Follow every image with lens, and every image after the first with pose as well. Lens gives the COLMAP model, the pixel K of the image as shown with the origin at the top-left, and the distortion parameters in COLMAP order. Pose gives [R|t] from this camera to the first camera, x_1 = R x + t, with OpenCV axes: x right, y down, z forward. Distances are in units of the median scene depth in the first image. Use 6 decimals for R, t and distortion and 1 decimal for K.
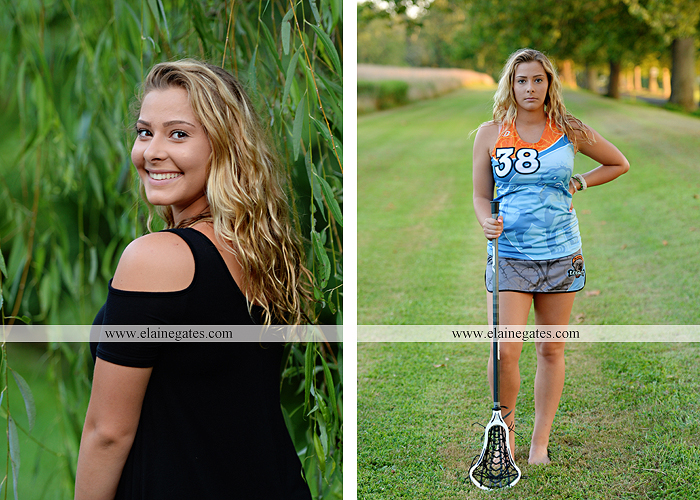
lens RADIAL K [[1518.3, 0, 350.0], [0, 1518.3, 250.0], [0, 0, 1]] dist [-0.017889, 0.286223]
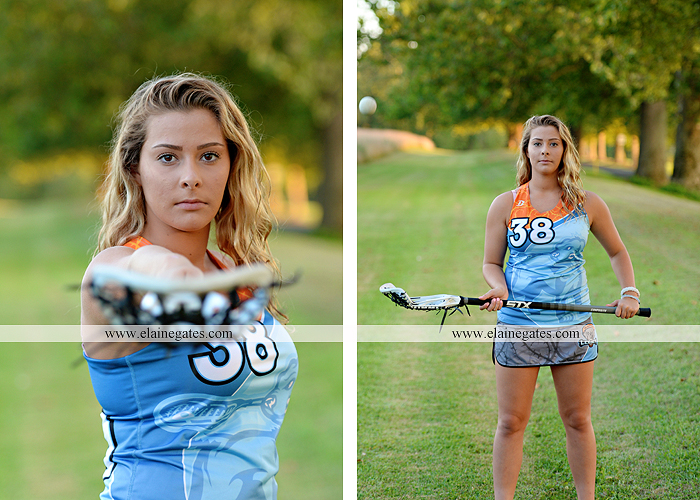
lens RADIAL K [[1518.3, 0, 350.0], [0, 1518.3, 250.0], [0, 0, 1]] dist [-0.017889, 0.286223]
pose [[0.997725, 0.022262, 0.063626, -0.006441], [-0.019381, 0.998774, -0.045540, -0.011686], [-0.064562, 0.044204, 0.996934, 0.145632]]
